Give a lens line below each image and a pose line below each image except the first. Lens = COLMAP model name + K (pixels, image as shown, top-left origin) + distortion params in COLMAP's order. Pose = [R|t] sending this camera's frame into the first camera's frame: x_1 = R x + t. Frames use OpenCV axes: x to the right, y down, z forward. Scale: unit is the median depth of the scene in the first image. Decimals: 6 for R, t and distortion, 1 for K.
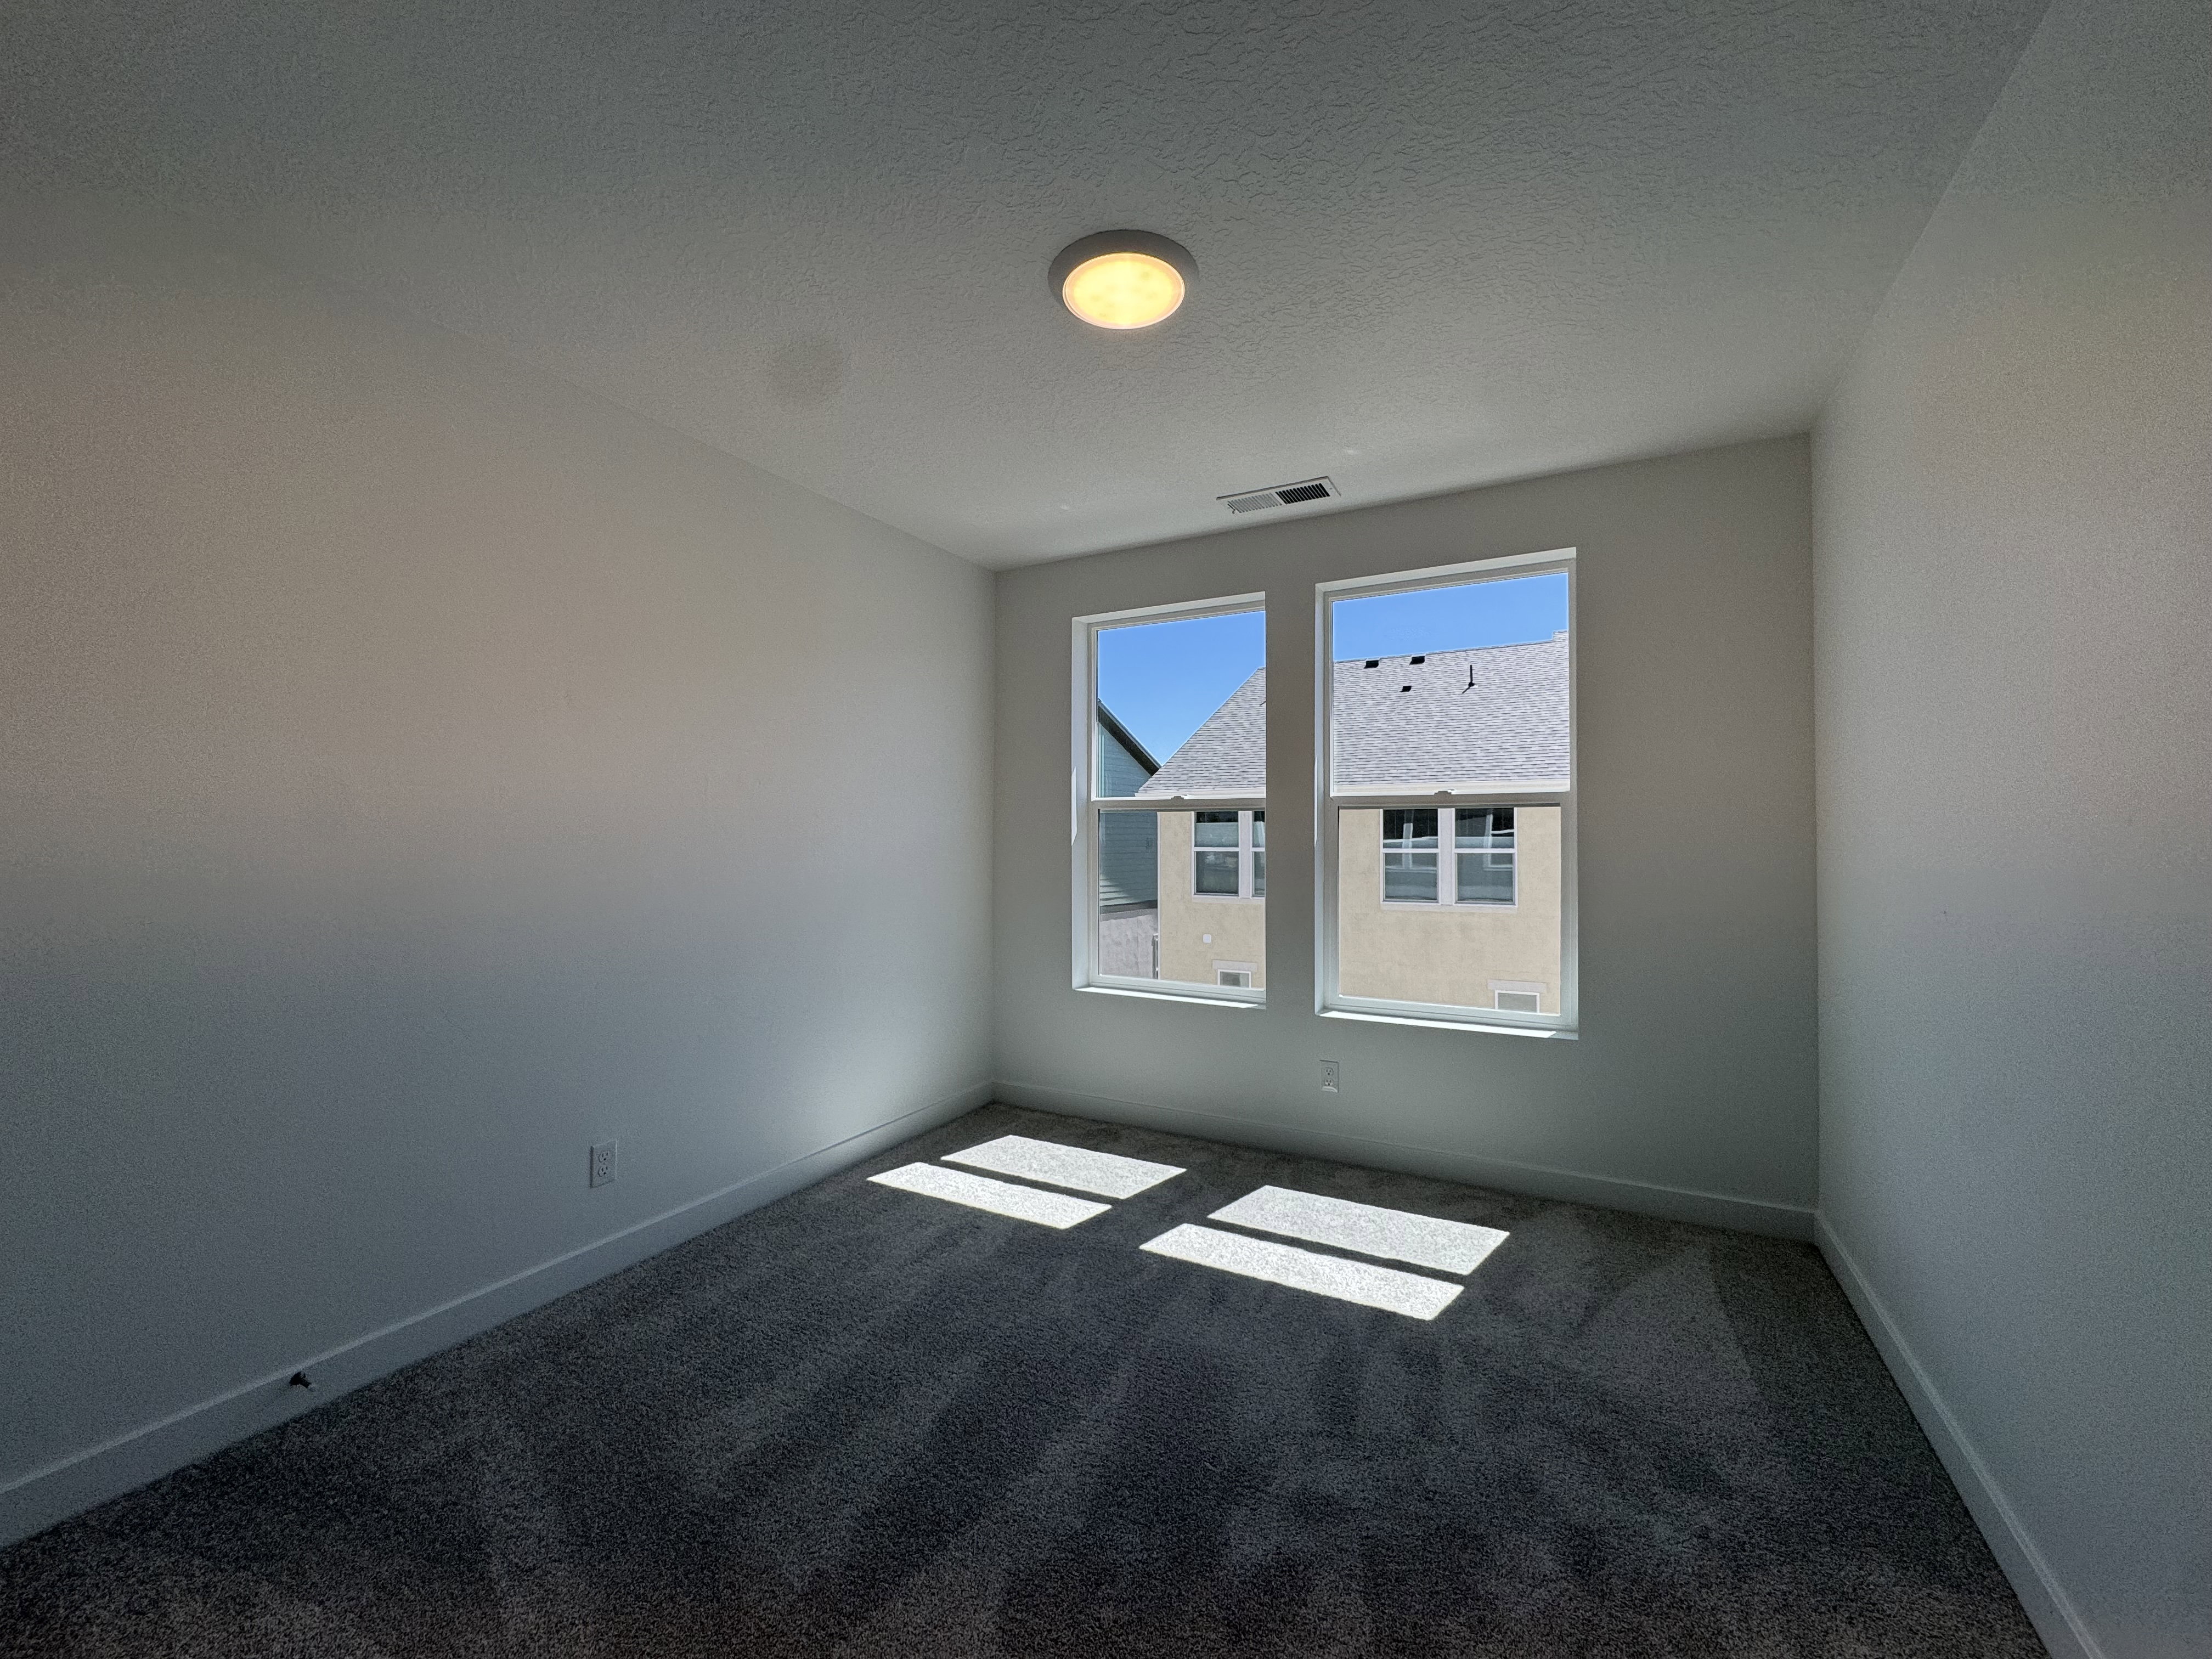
lens RADIAL K [[897.2, 0, 1105.1], [0, 897.2, 792.1], [0, 0, 1]] dist [-0.001384, -0.000177]
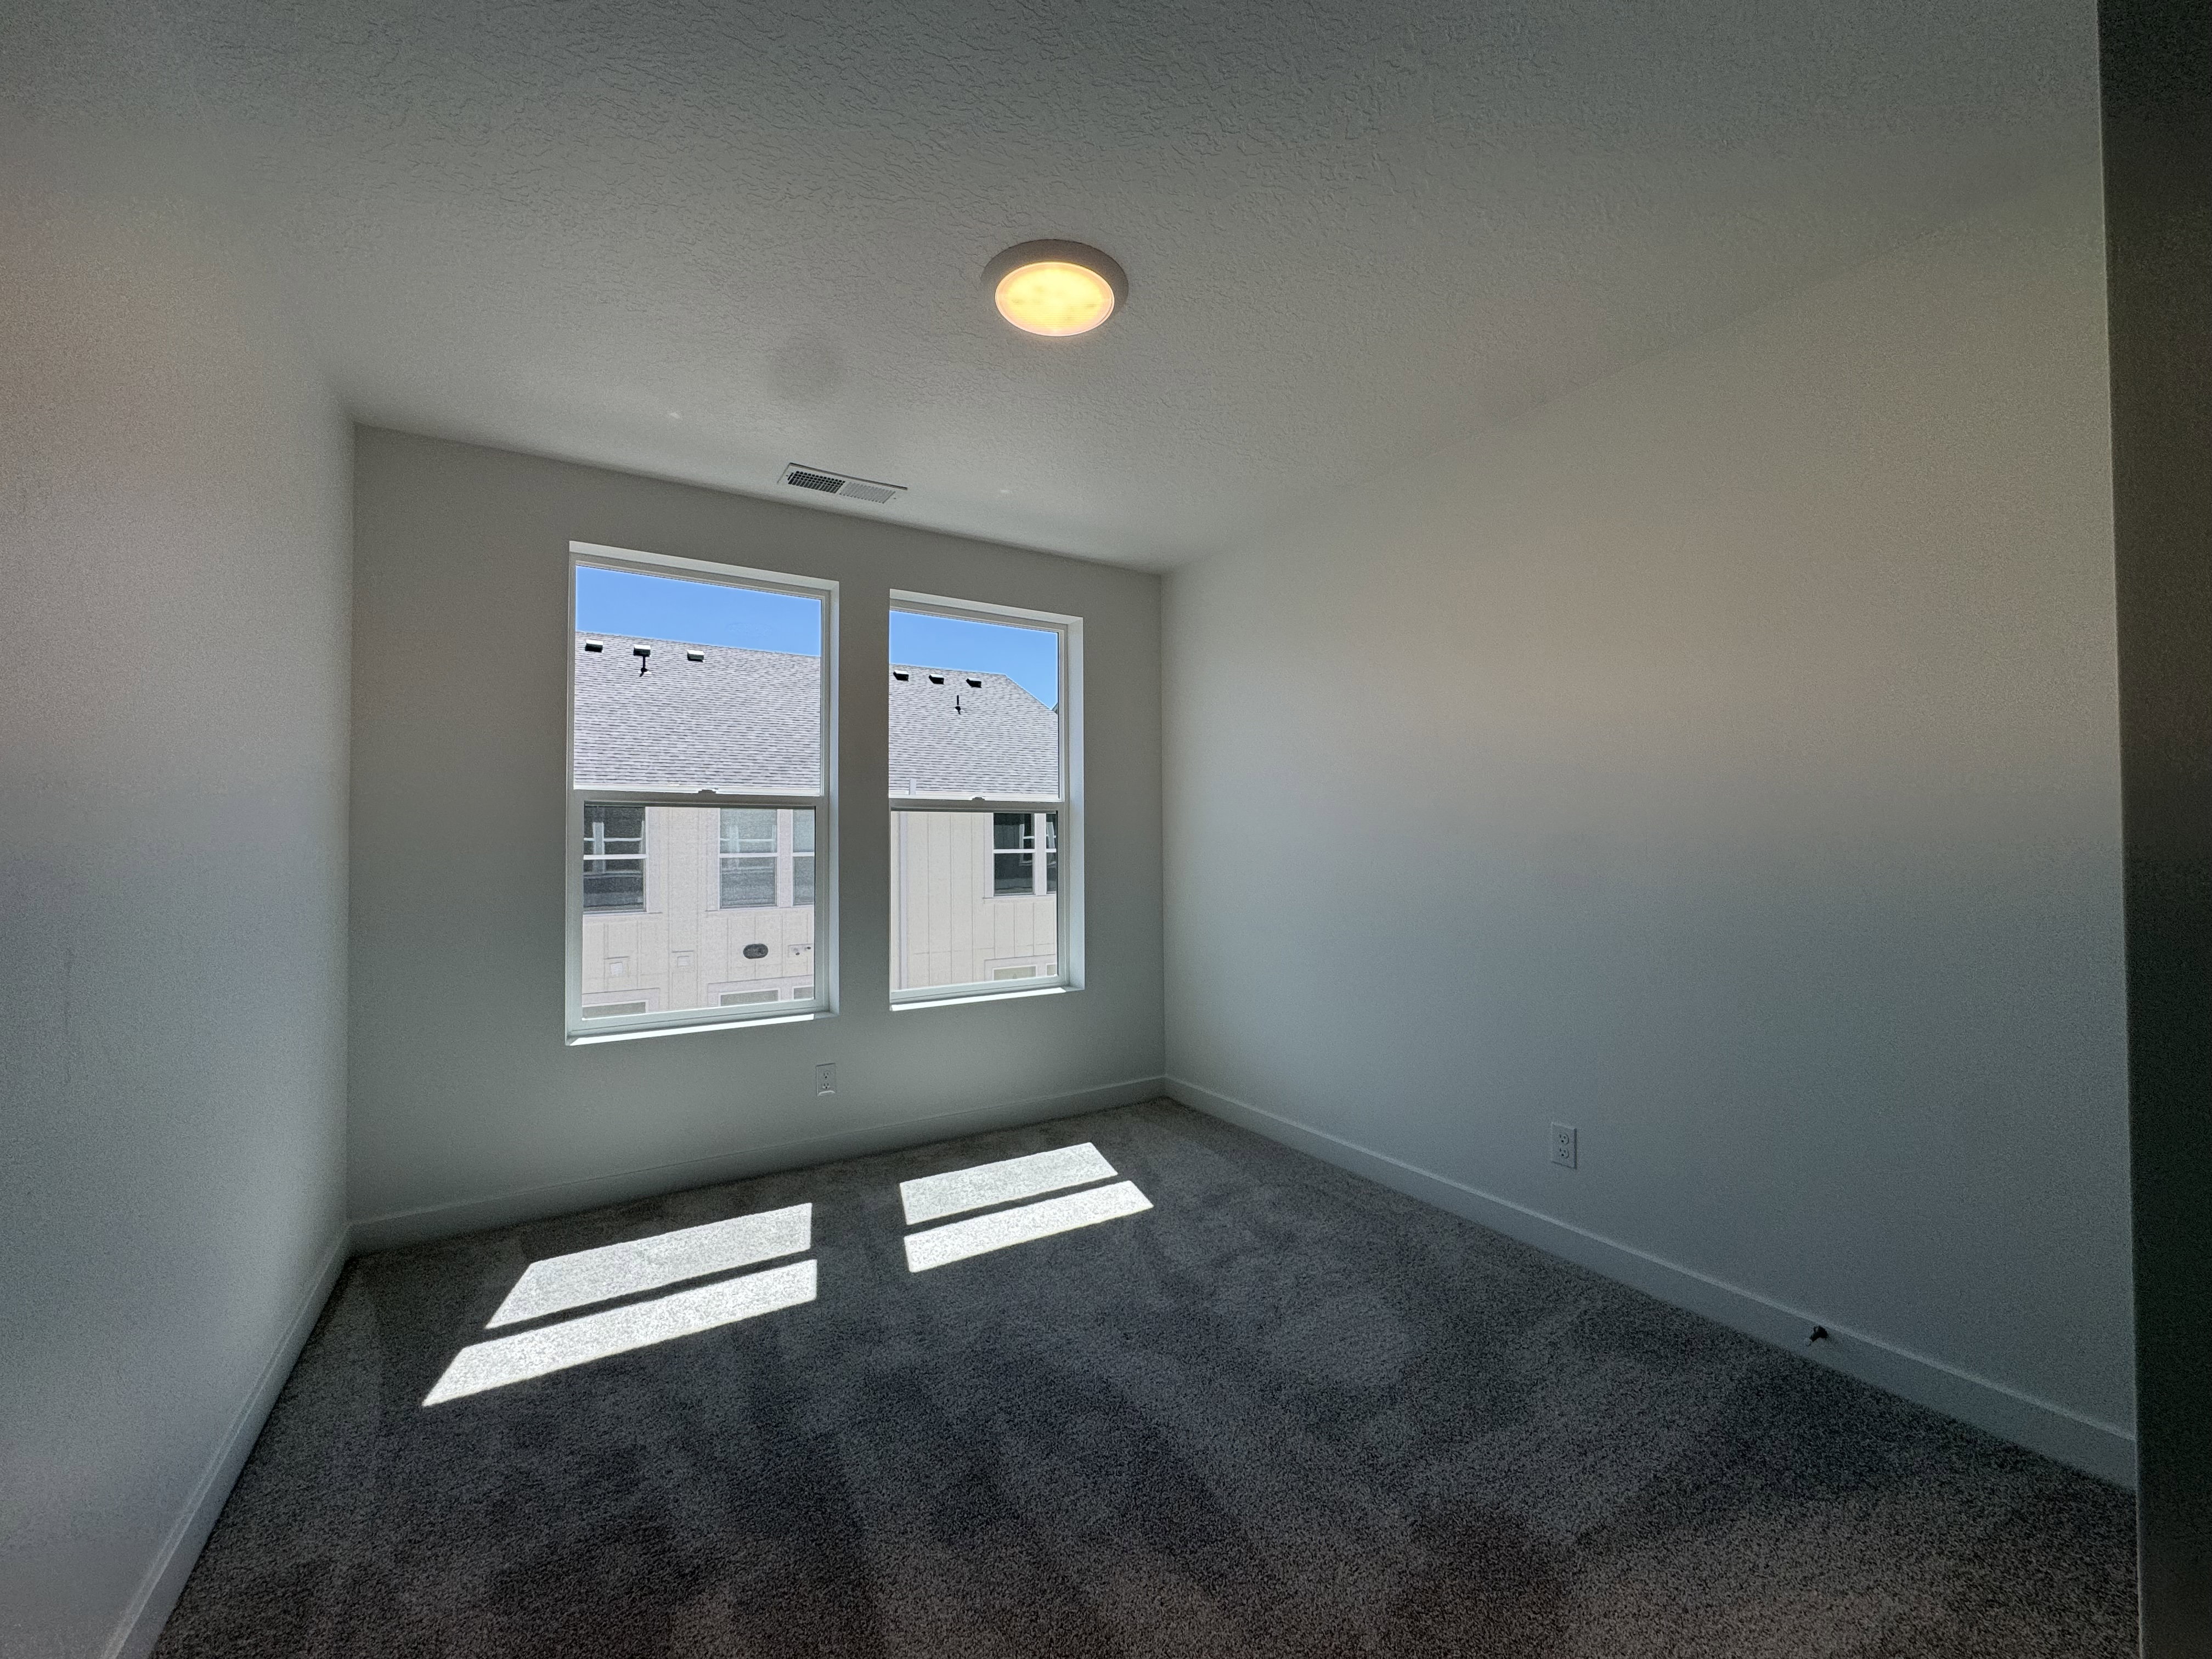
lens RADIAL K [[889.7, 0, 1106.0], [0, 889.7, 829.5], [0, 0, 1]] dist [0.000368, 0.000039]
pose [[0.477427, 0.009221, 0.878623, -0.545519], [-0.040205, 0.999127, 0.011361, 0.017862], [-0.877751, -0.040749, 0.477381, 0.306552]]
